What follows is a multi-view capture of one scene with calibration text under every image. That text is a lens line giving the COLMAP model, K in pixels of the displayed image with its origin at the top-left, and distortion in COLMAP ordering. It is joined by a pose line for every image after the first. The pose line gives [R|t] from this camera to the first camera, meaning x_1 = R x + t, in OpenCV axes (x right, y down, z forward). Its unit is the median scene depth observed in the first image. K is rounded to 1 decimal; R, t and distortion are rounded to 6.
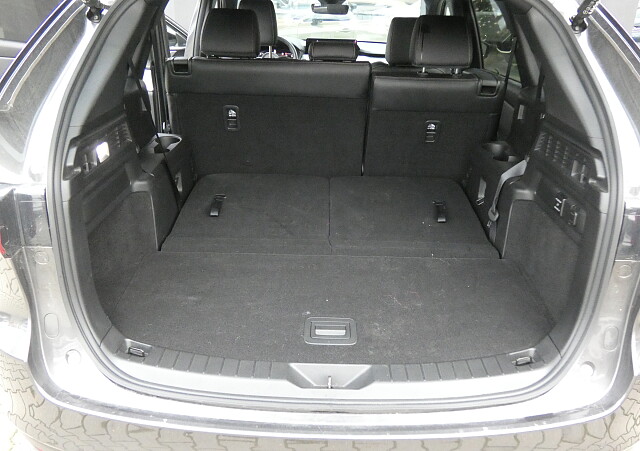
lens RADIAL K [[561.6, 0, 319.4], [0, 561.6, 227.1], [0, 0, 1]] dist [-0.032226, -0.002165]
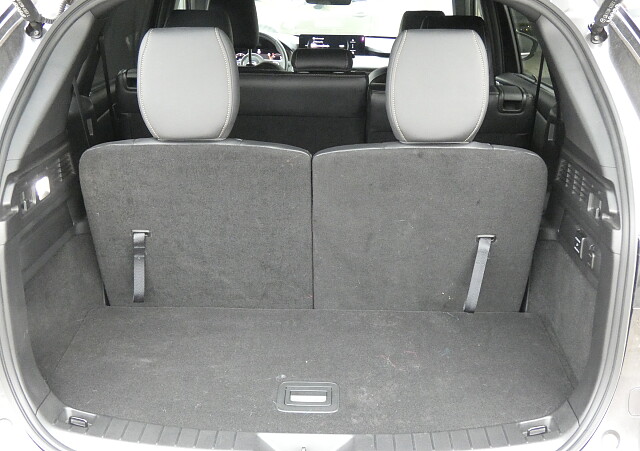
lens RADIAL K [[792.4, 0, 321.1], [0, 792.4, 224.3], [0, 0, 1]] dist [-0.015083, 0.000000]
pose [[0.999854, -0.008566, -0.014774, 0.058369], [0.007462, 0.997285, -0.073264, 0.014035], [0.015362, 0.073143, 0.997203, -0.203097]]
